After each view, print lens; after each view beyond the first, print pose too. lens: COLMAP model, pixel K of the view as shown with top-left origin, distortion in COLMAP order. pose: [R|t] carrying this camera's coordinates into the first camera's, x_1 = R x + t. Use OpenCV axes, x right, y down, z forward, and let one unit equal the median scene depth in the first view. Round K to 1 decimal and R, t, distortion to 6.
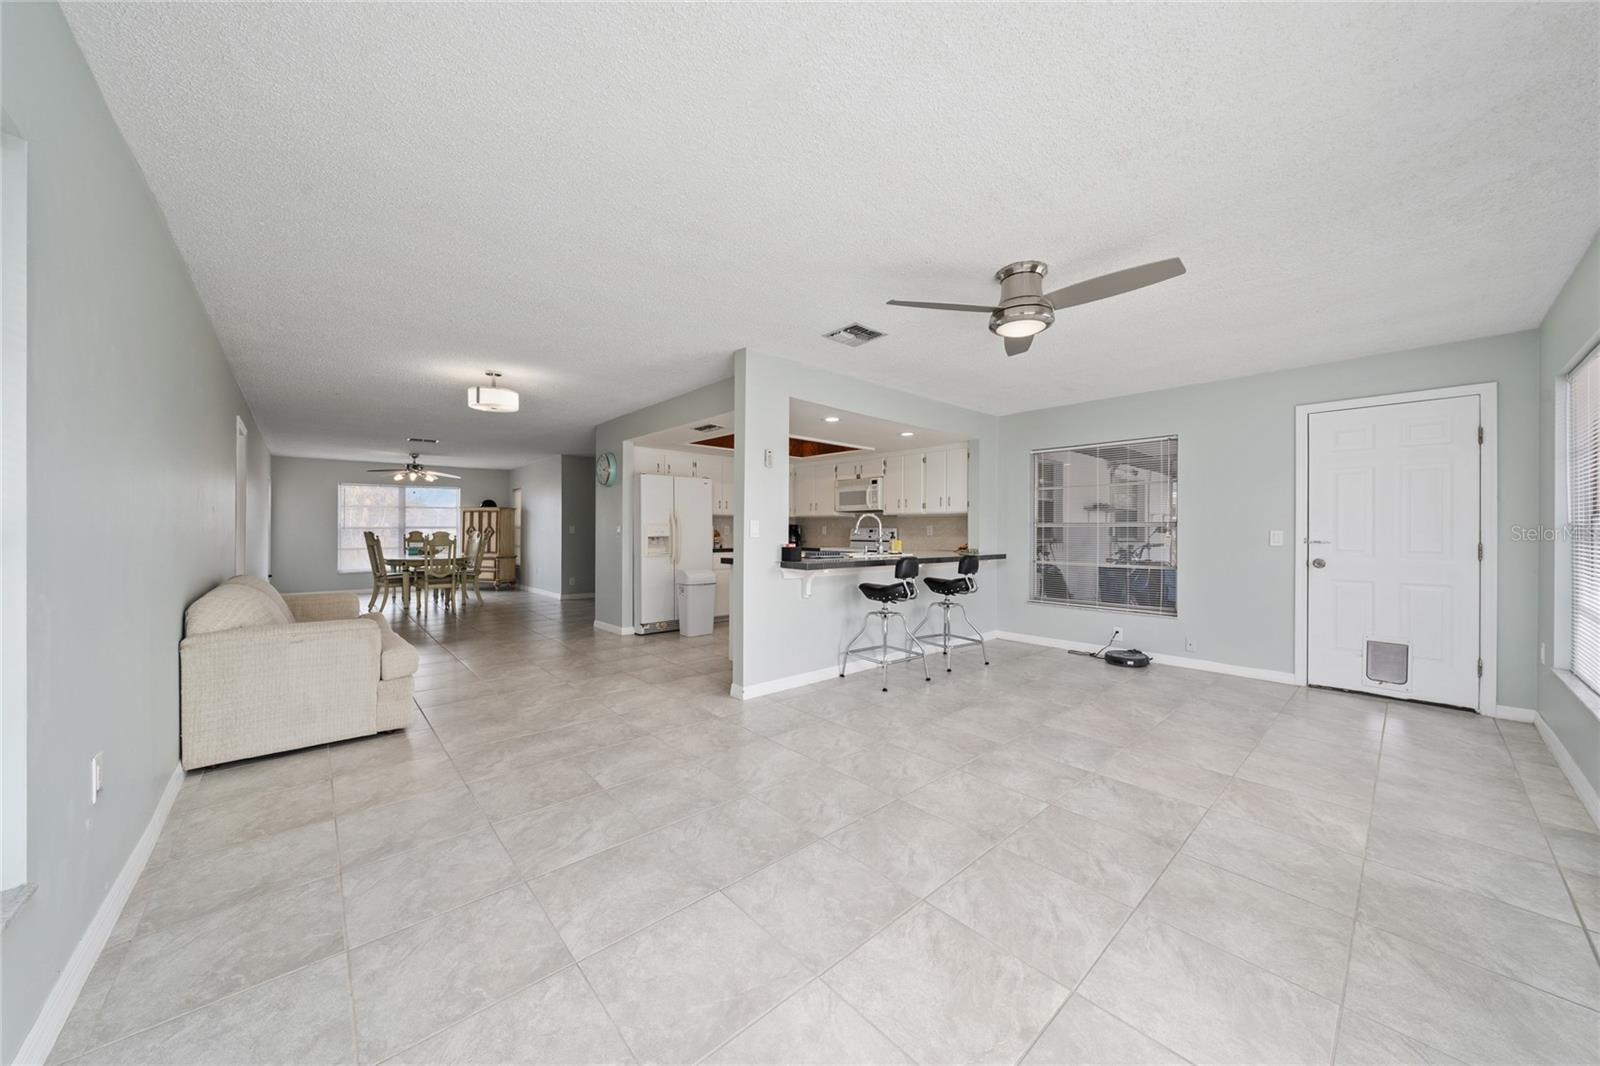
lens RADIAL K [[547.2, 0, 801.2], [0, 547.2, 534.5], [0, 0, 1]] dist [-0.001393, 0.000053]
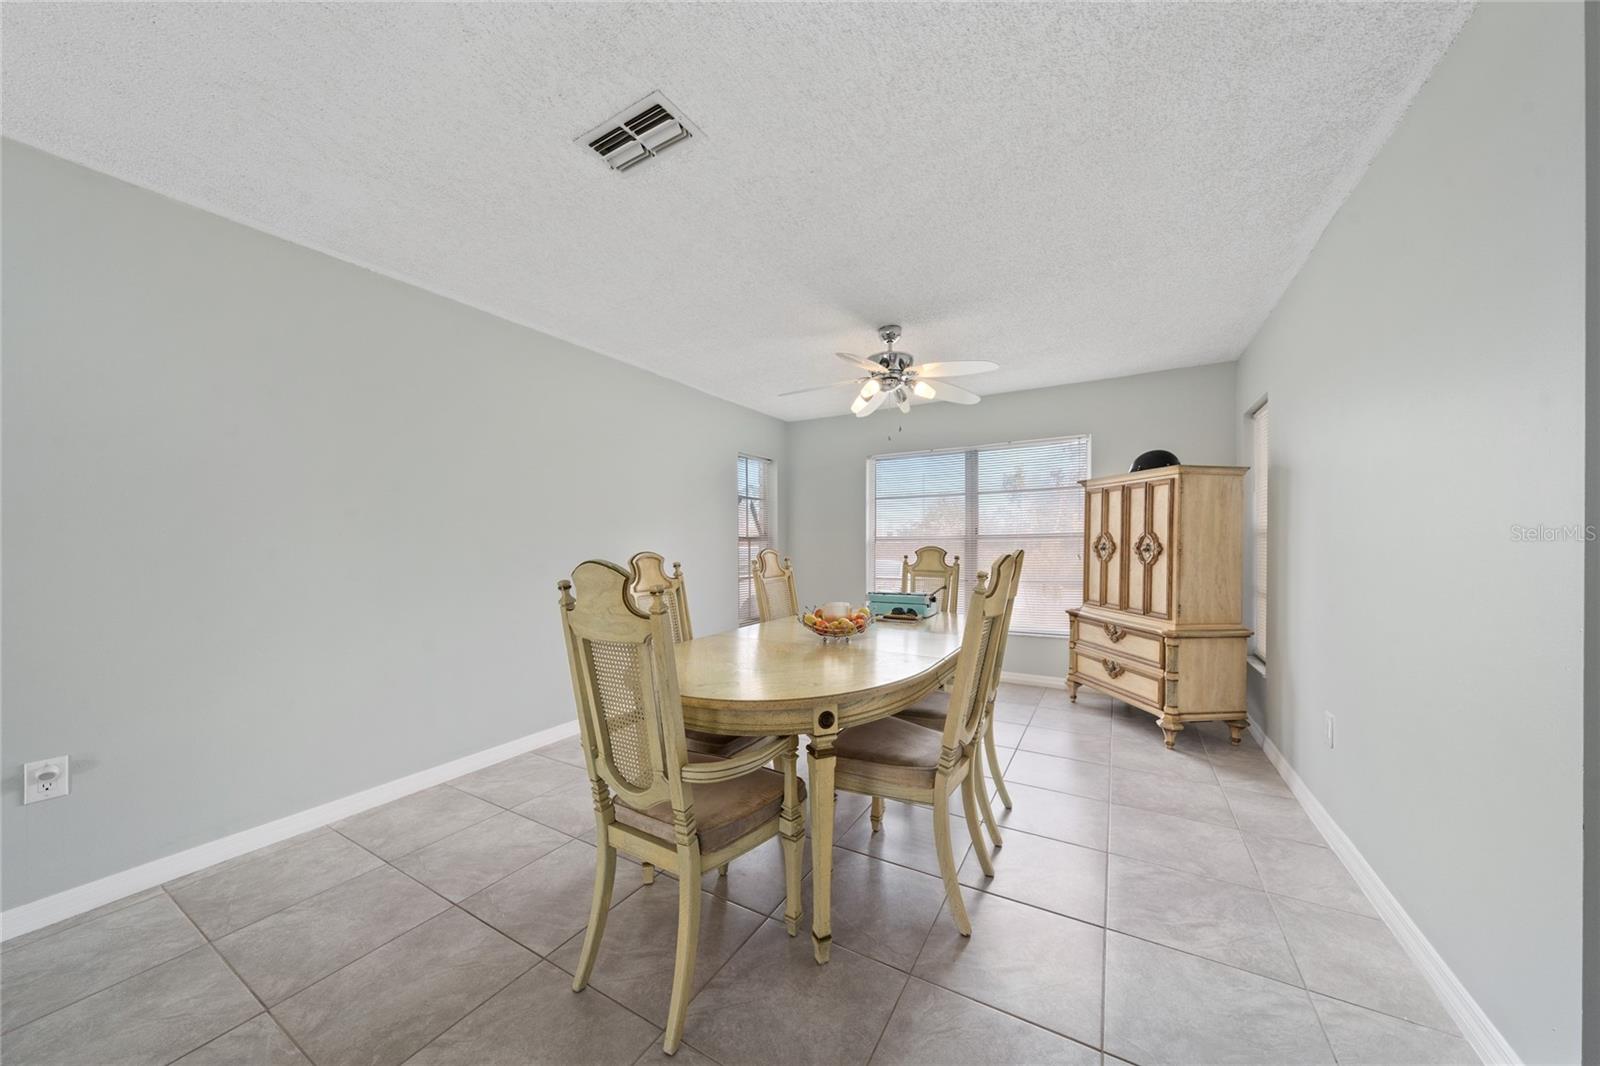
lens RADIAL K [[547.2, 0, 801.5], [0, 547.2, 538.7], [0, 0, 1]] dist [-0.001393, 0.000053]
pose [[0.312878, -0.009719, -0.949744, -0.331250], [-0.001722, 0.999940, -0.010800, -0.006377], [0.949792, 0.005014, 0.312843, 0.708186]]
